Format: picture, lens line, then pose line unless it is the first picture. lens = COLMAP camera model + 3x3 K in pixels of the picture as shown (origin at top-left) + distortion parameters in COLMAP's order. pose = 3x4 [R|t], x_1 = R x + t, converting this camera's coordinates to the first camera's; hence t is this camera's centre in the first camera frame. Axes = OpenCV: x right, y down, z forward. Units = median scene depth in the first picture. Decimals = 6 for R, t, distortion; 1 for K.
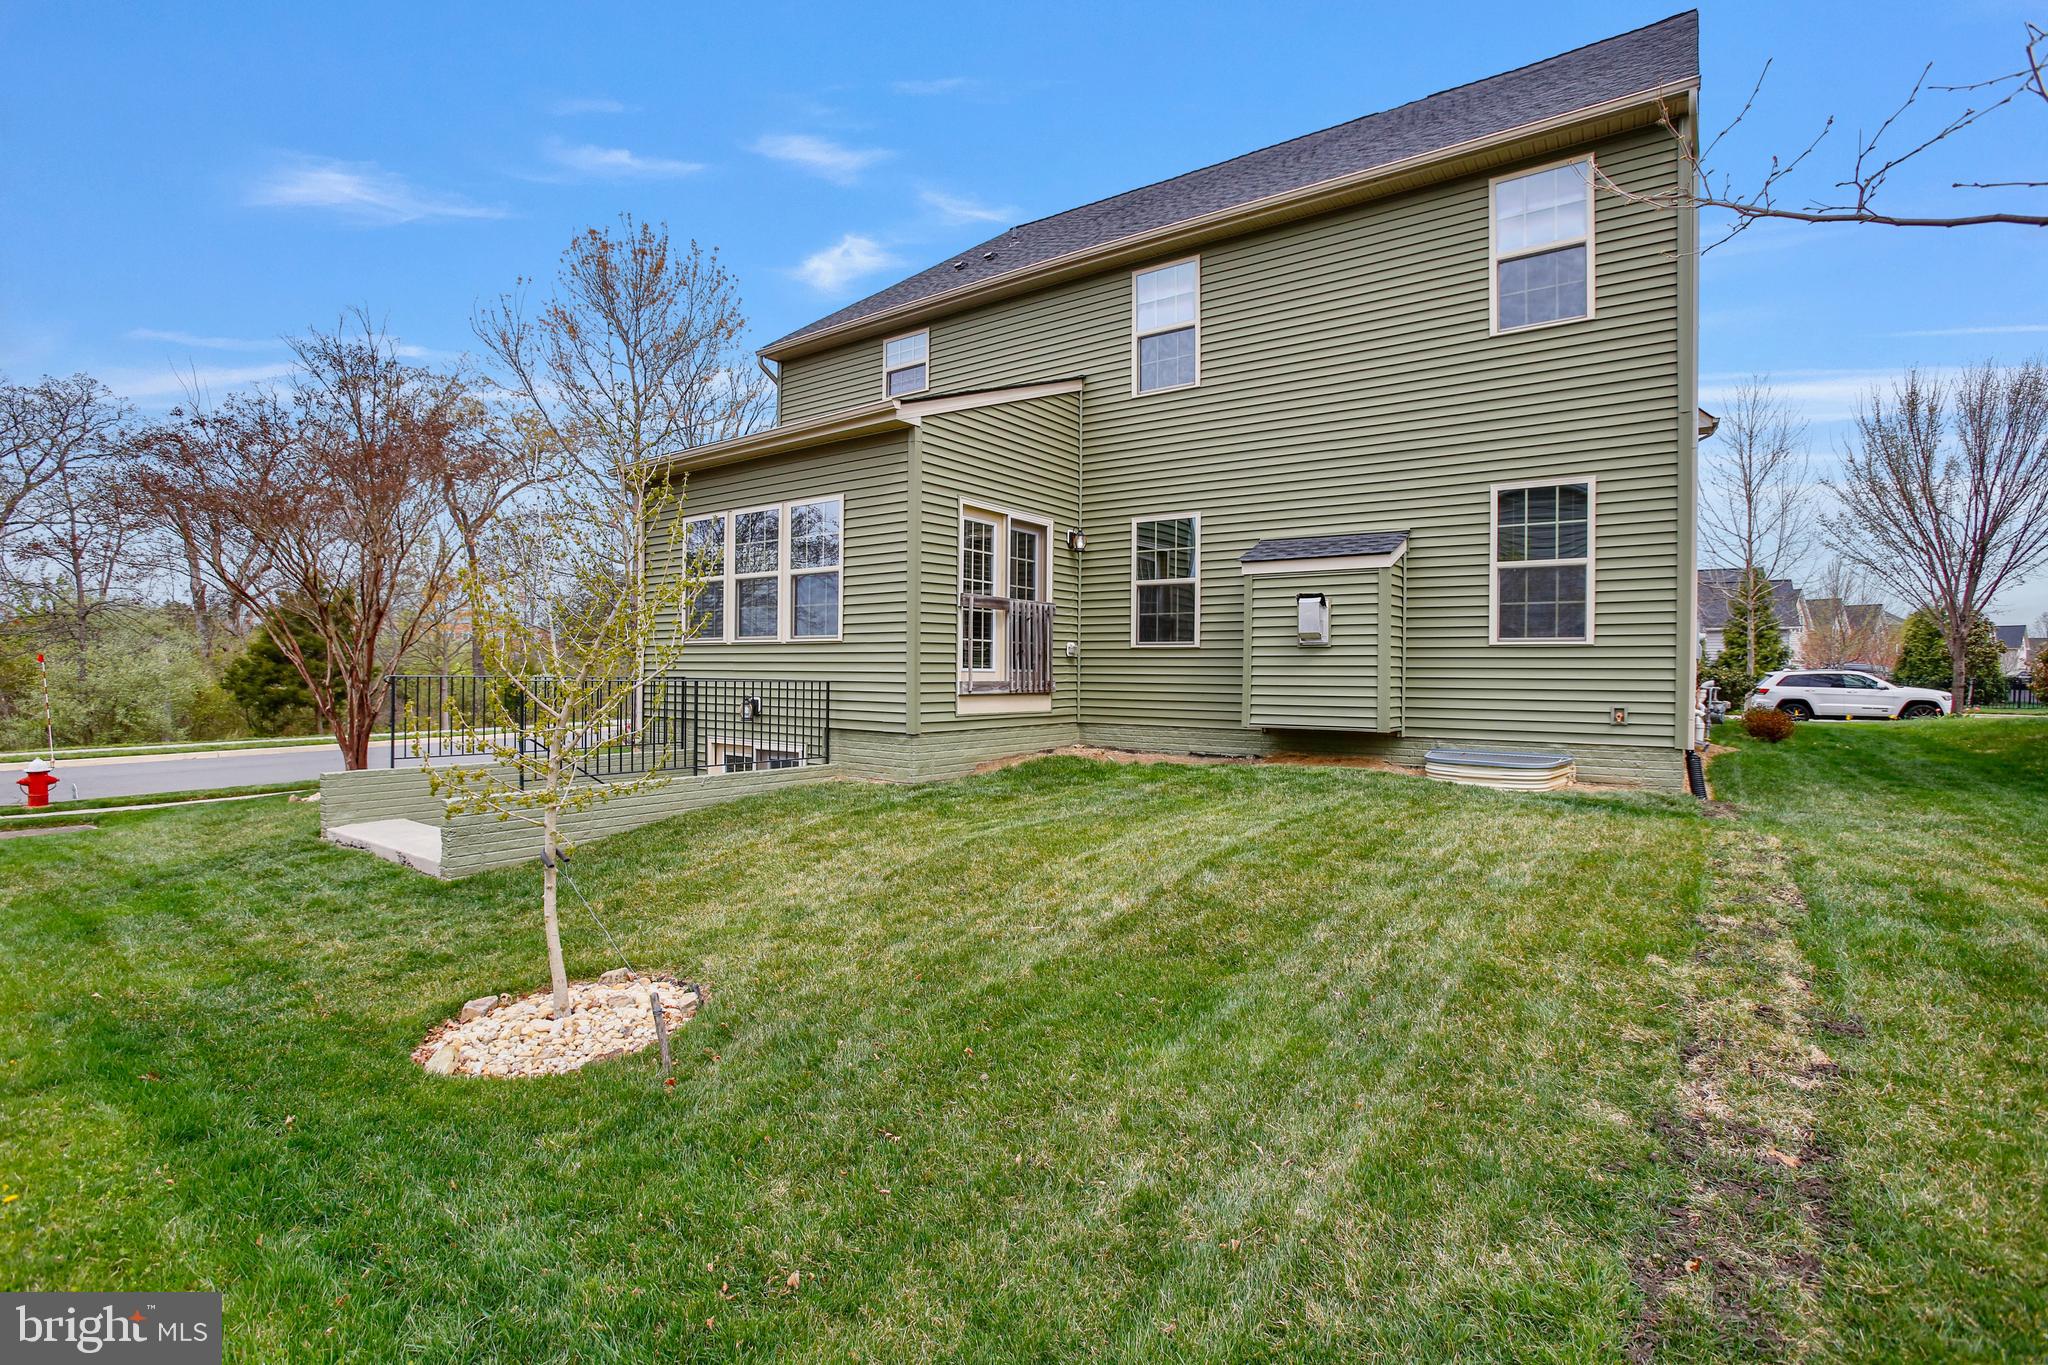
lens RADIAL K [[963.2, 0, 1011.4], [0, 963.2, 681.1], [0, 0, 1]] dist [-0.015353, -0.000377]
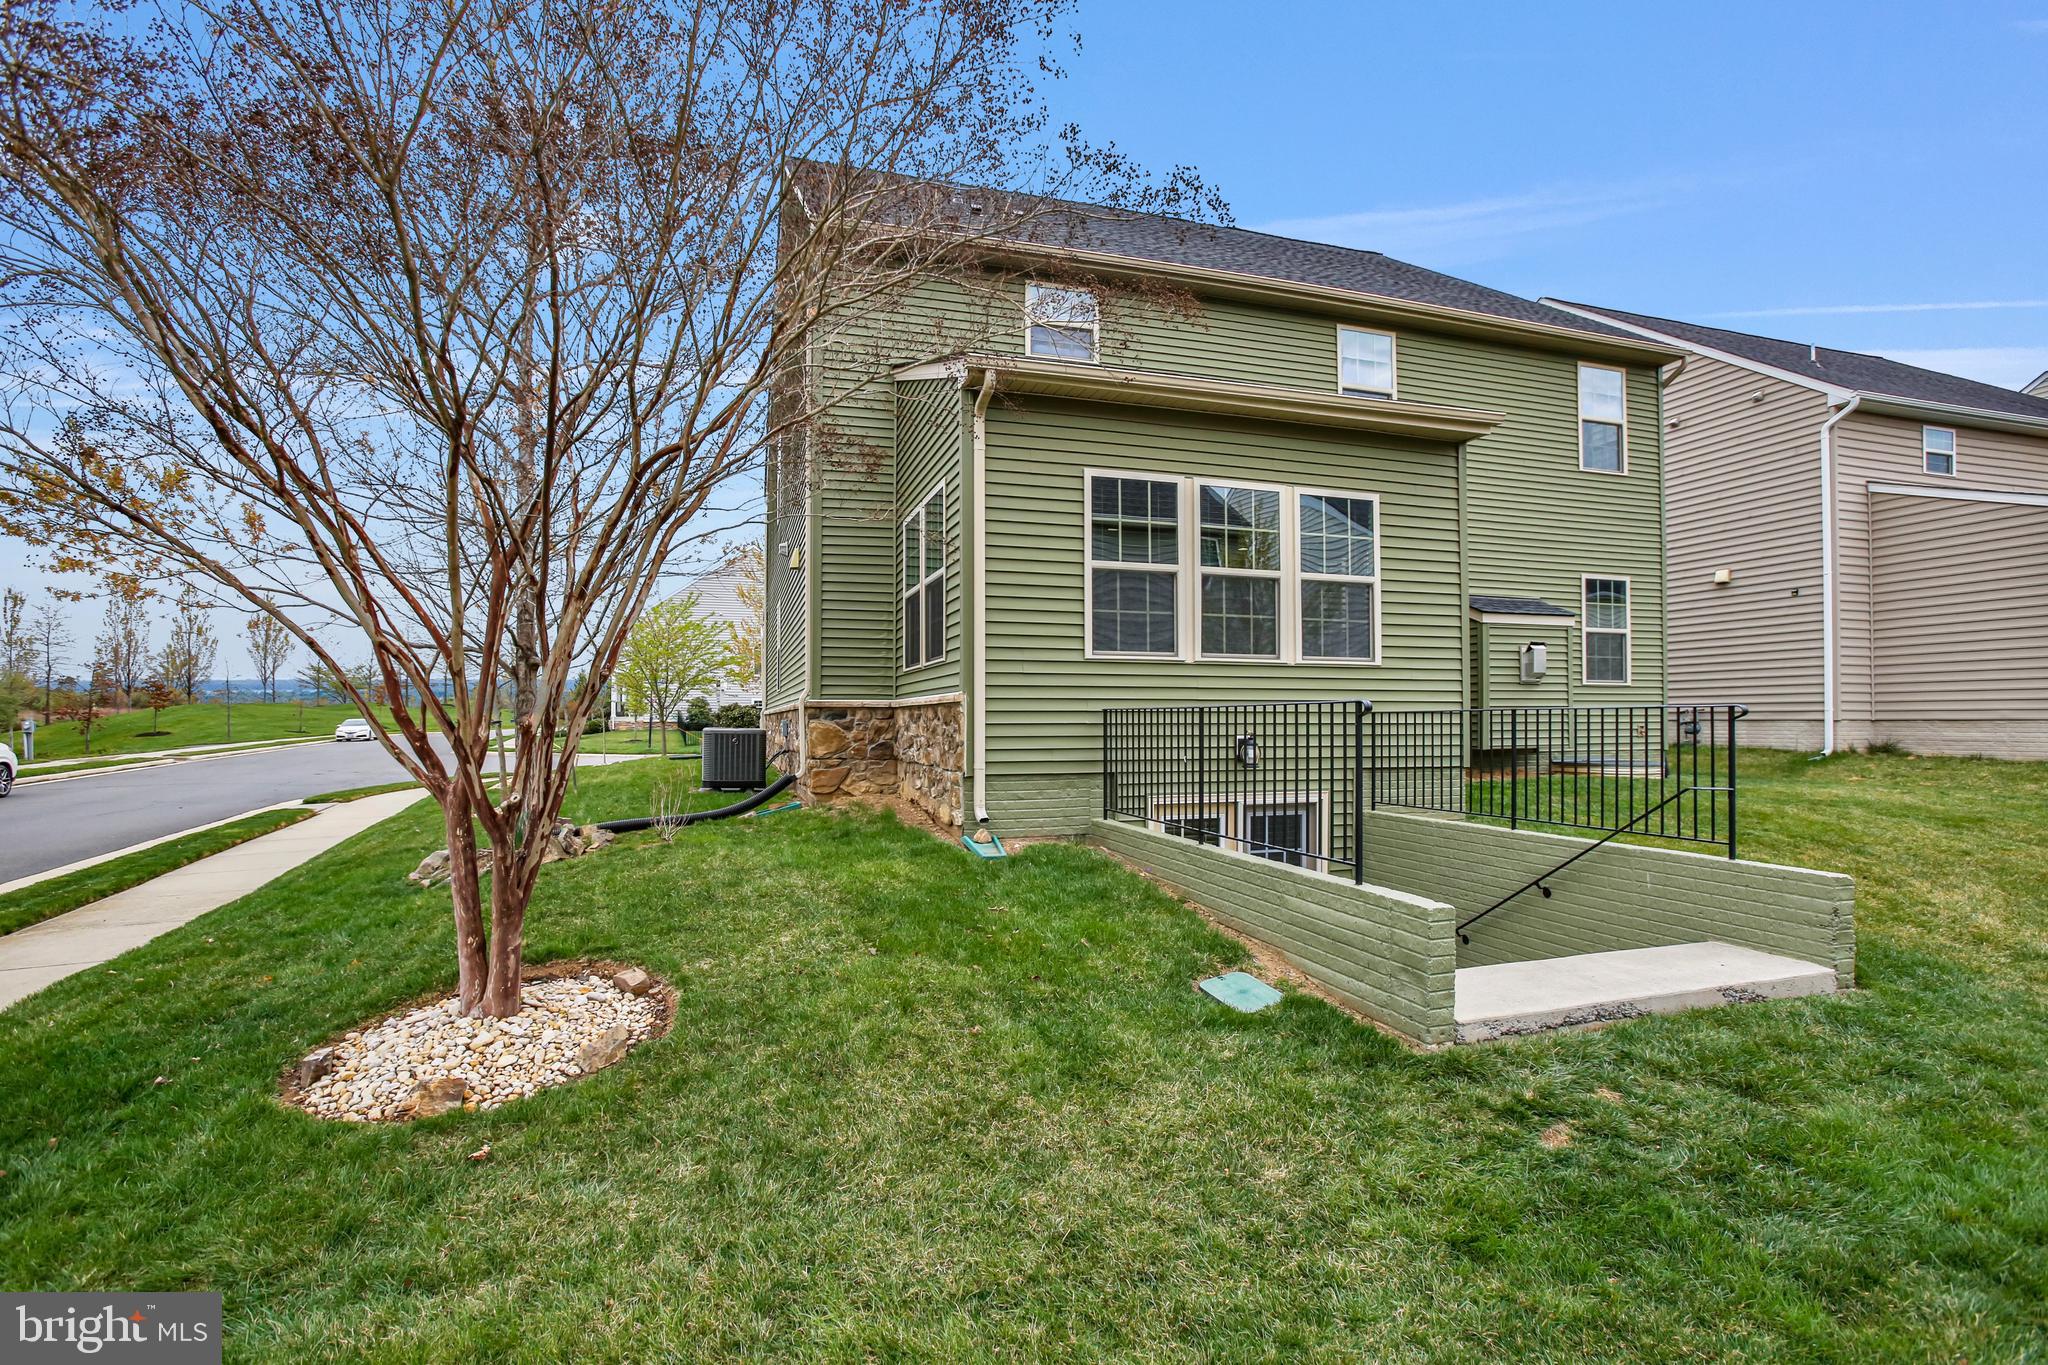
lens RADIAL K [[963.2, 0, 1021.1], [0, 963.2, 688.0], [0, 0, 1]] dist [-0.015353, -0.000377]
pose [[0.597079, 0.012849, 0.802080, -1.032854], [0.002538, 0.999836, -0.017906, -0.007738], [-0.802179, 0.012727, 0.596948, 0.736132]]
